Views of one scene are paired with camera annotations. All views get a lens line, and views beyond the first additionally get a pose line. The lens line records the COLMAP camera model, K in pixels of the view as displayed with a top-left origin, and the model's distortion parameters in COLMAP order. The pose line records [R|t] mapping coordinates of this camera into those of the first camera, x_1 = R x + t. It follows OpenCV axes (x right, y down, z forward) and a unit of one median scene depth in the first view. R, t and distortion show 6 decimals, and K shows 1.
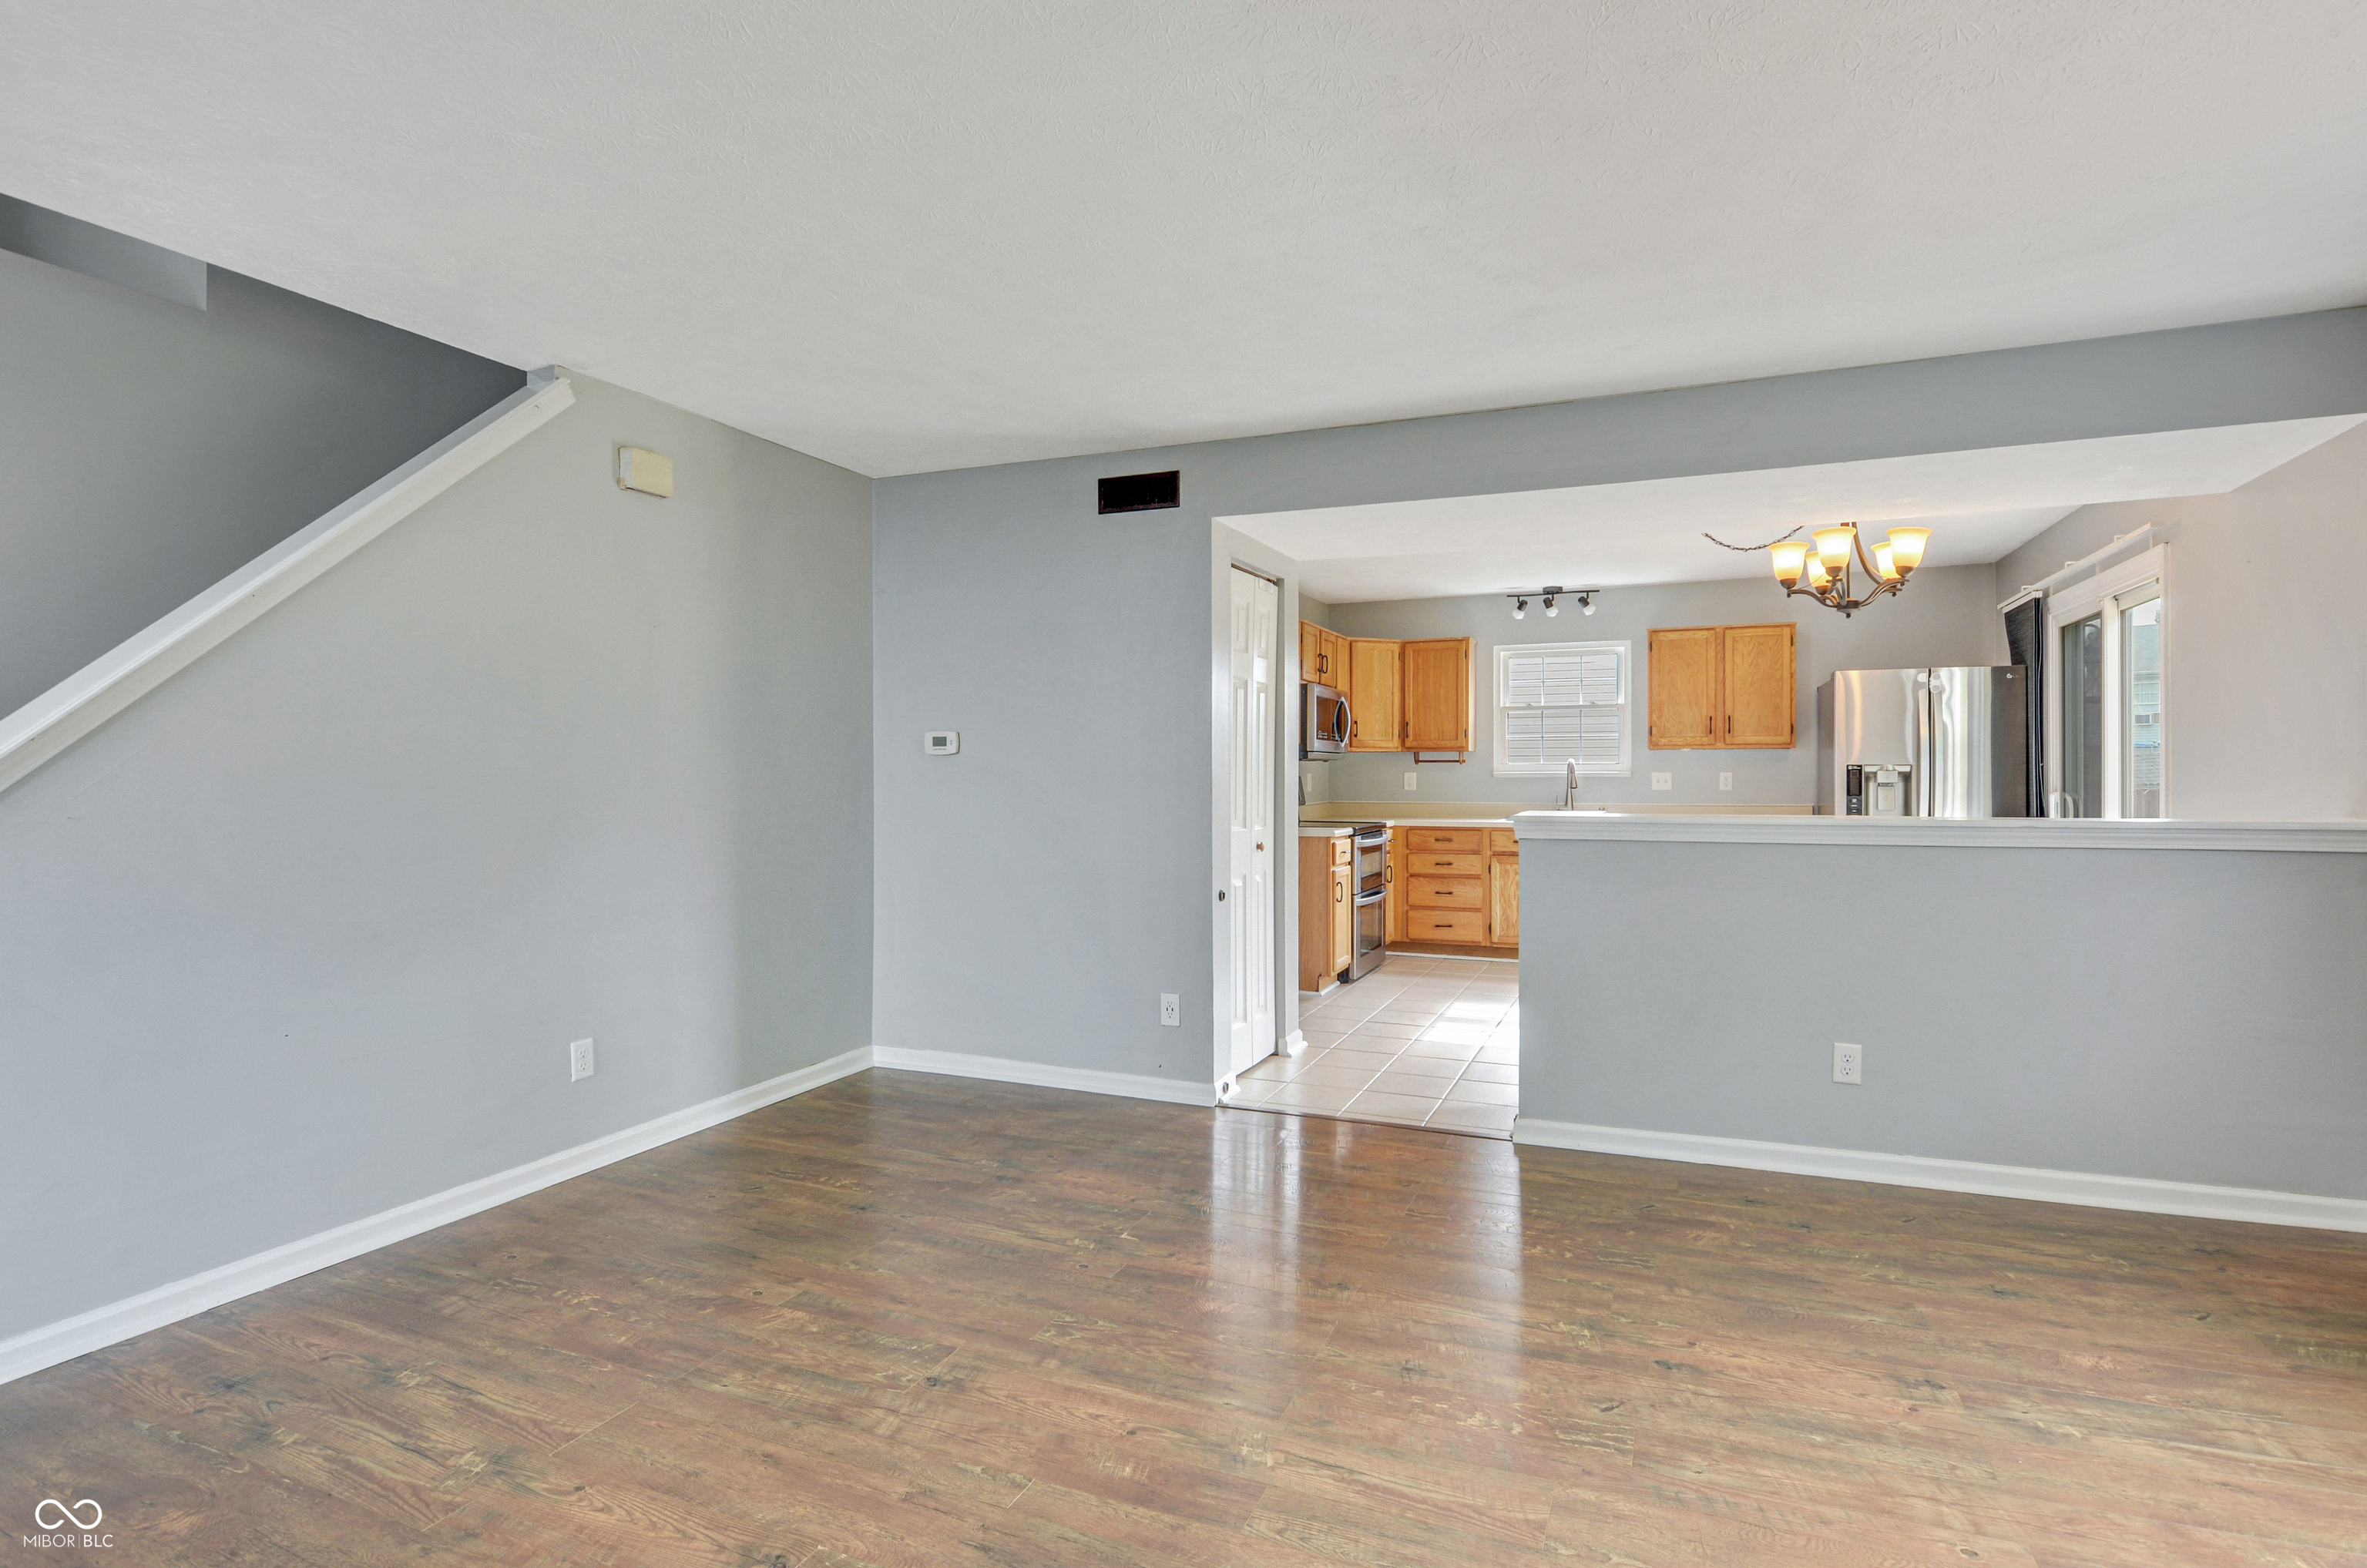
lens RADIAL K [[1167.4, 0, 1183.5], [0, 1167.4, 784.0], [0, 0, 1]] dist [-0.022014, -0.001593]
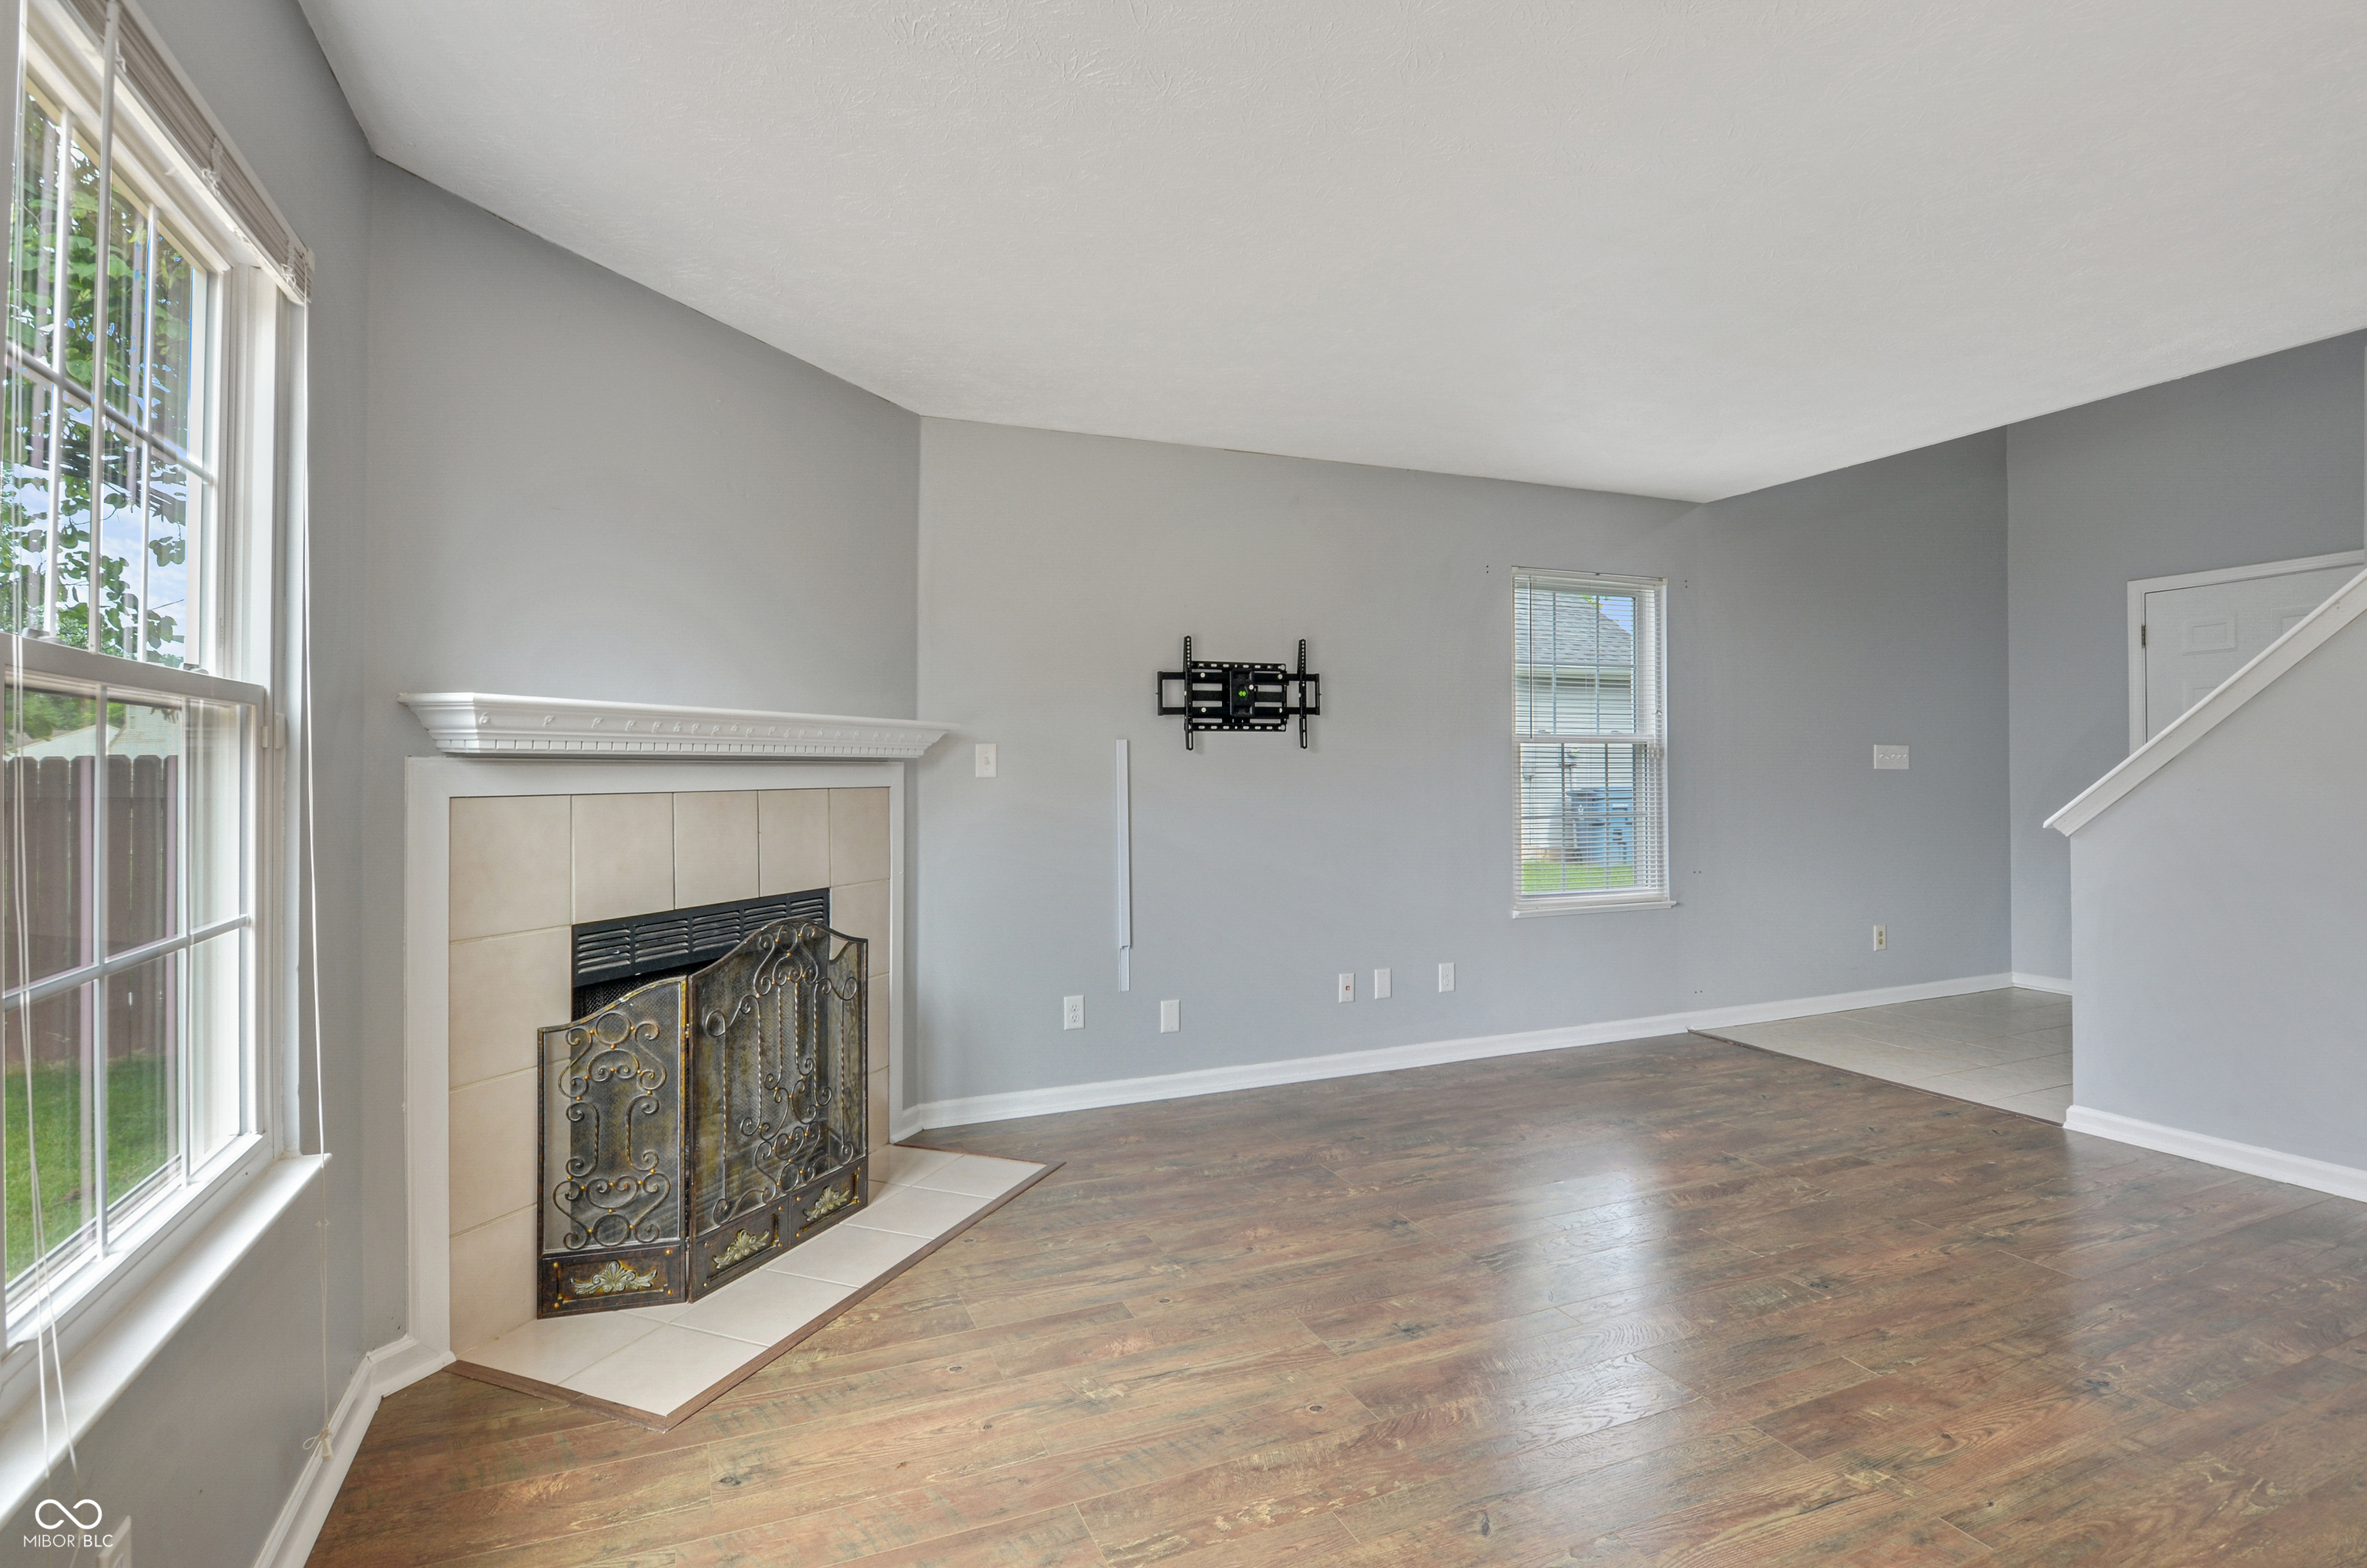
lens RADIAL K [[1167.4, 0, 1183.5], [0, 1167.4, 784.0], [0, 0, 1]] dist [-0.022014, -0.001593]
pose [[-0.690032, 0.017401, -0.723569, 0.795203], [0.003107, 0.999773, 0.021080, -0.010832], [0.723772, 0.012297, -0.689930, 0.869611]]
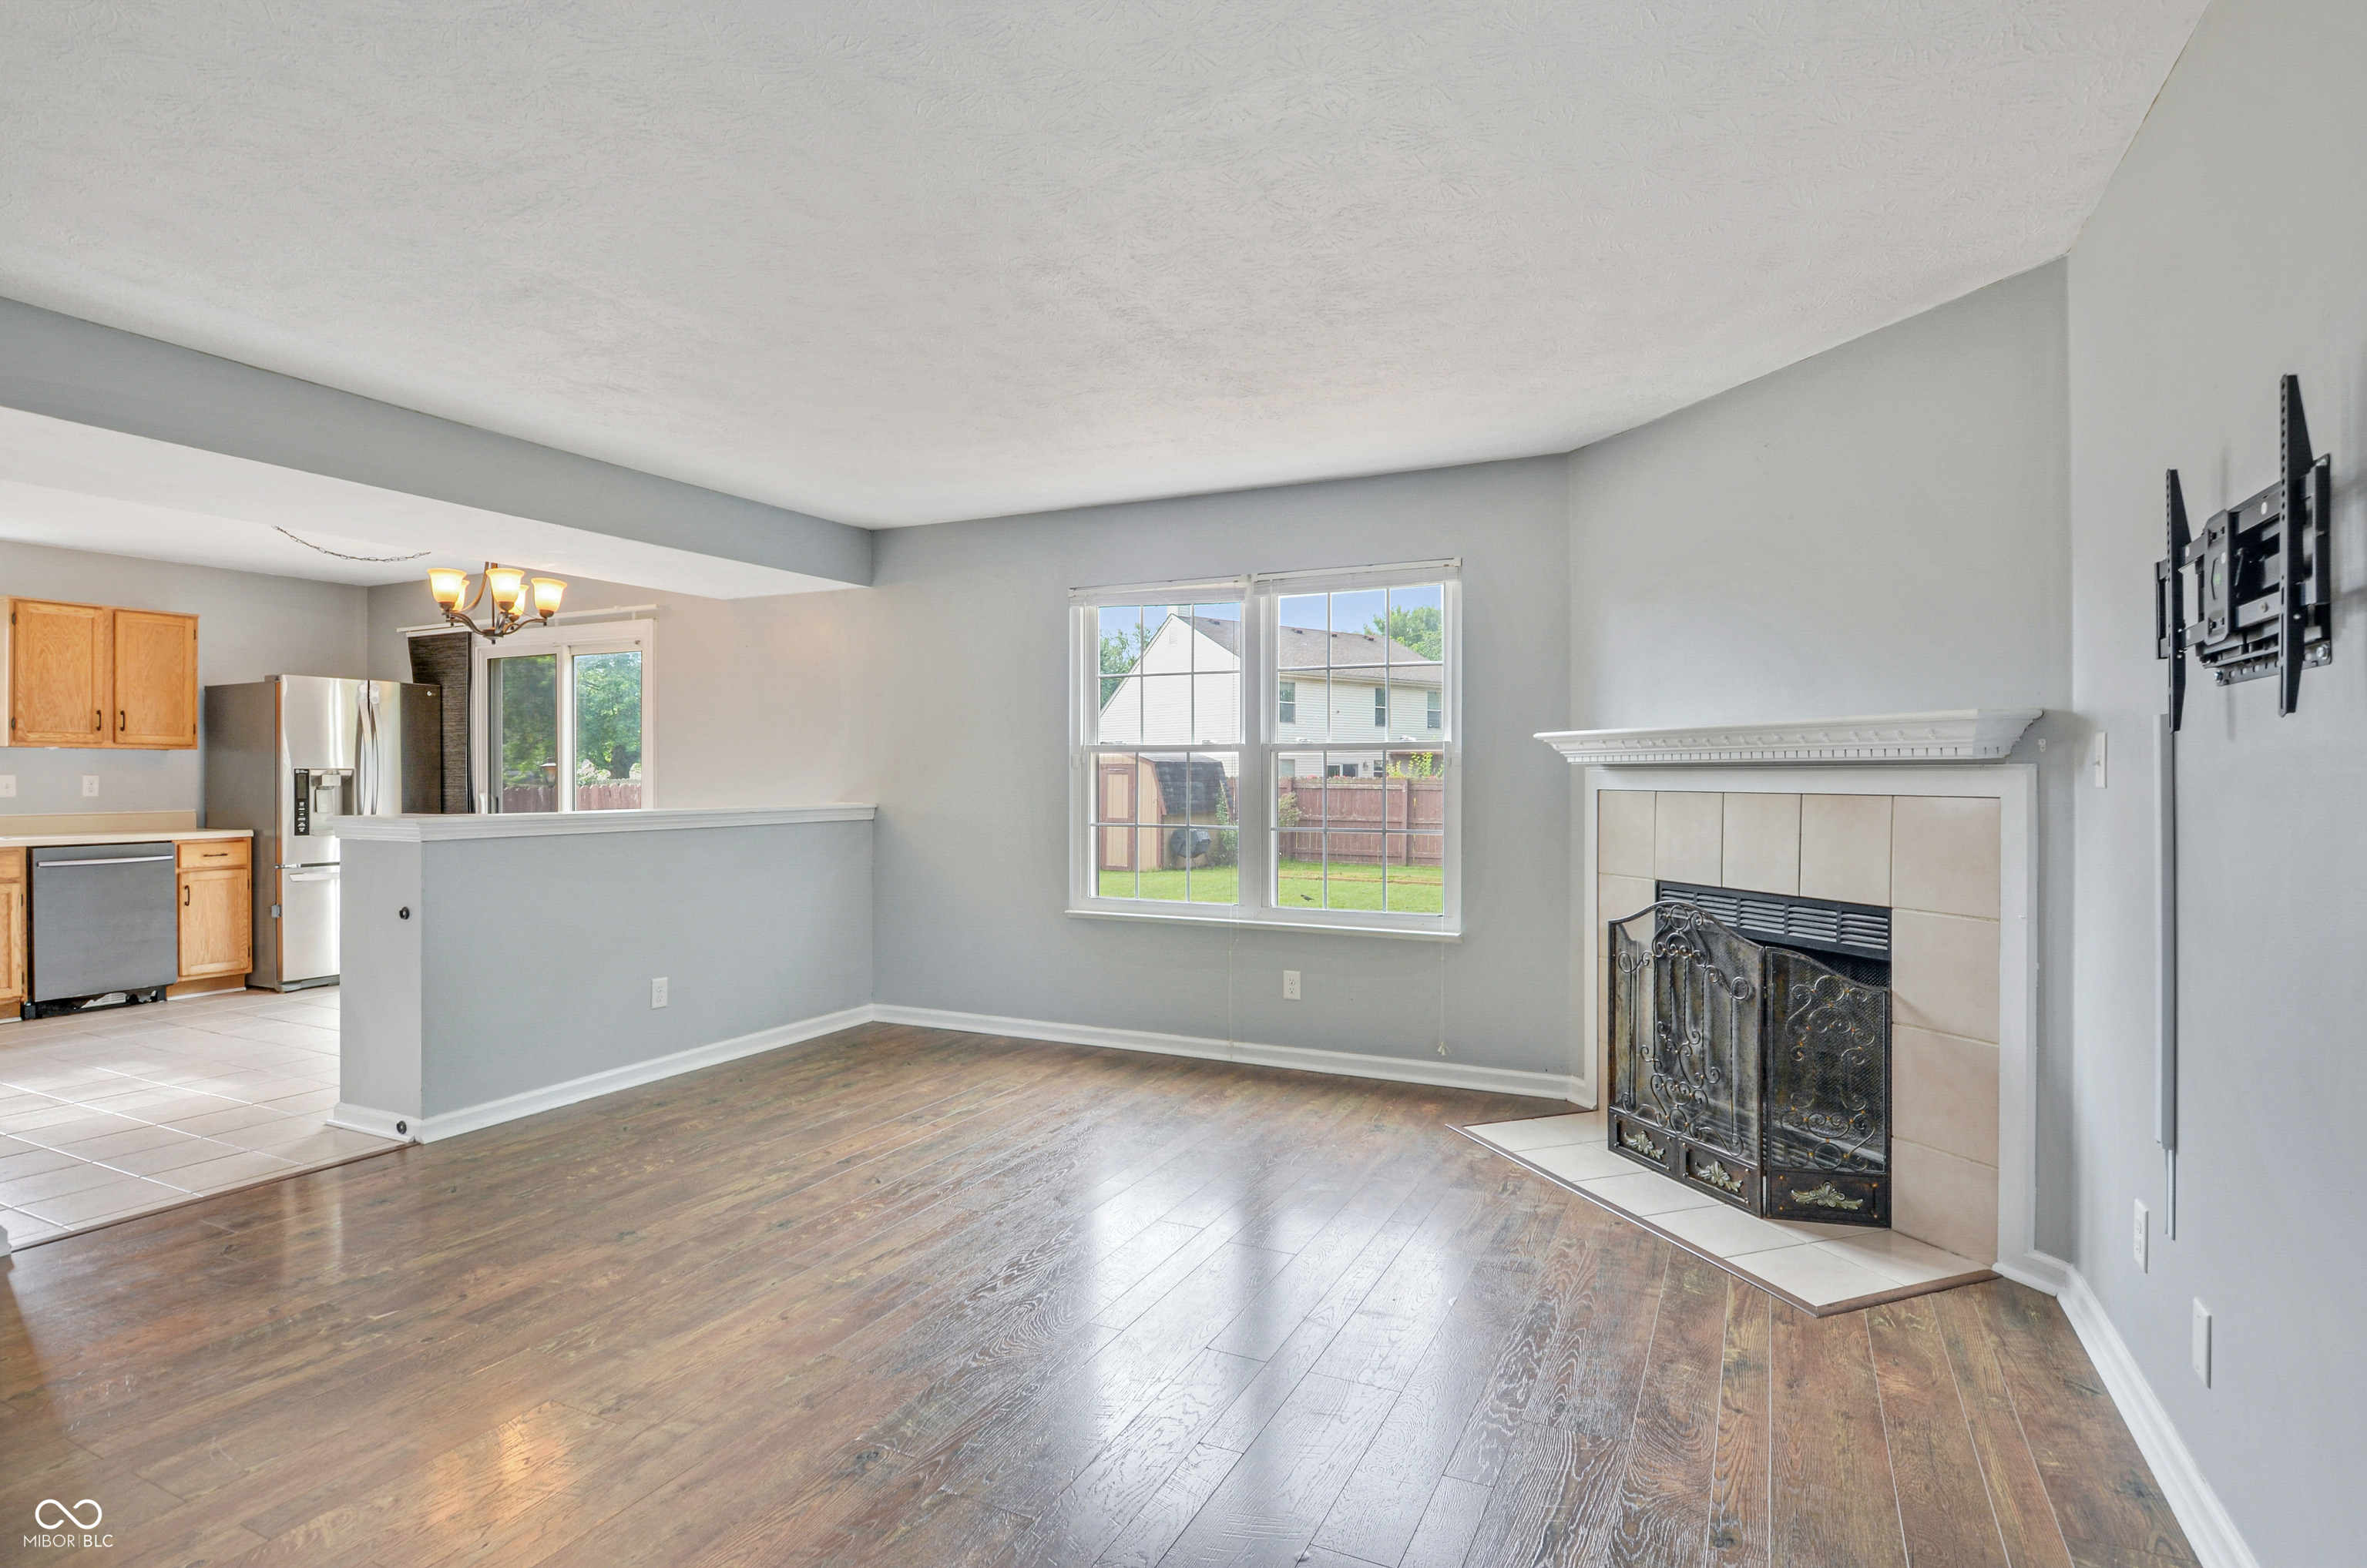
lens RADIAL K [[1207.9, 0, 1183.5], [0, 1207.9, 784.0], [0, 0, 1]] dist [0.002031, -0.000494]
pose [[0.051380, -0.002392, 0.998676, -0.936297], [0.007219, 0.999972, 0.002024, 0.000309], [-0.998653, 0.007105, 0.051396, 0.373646]]
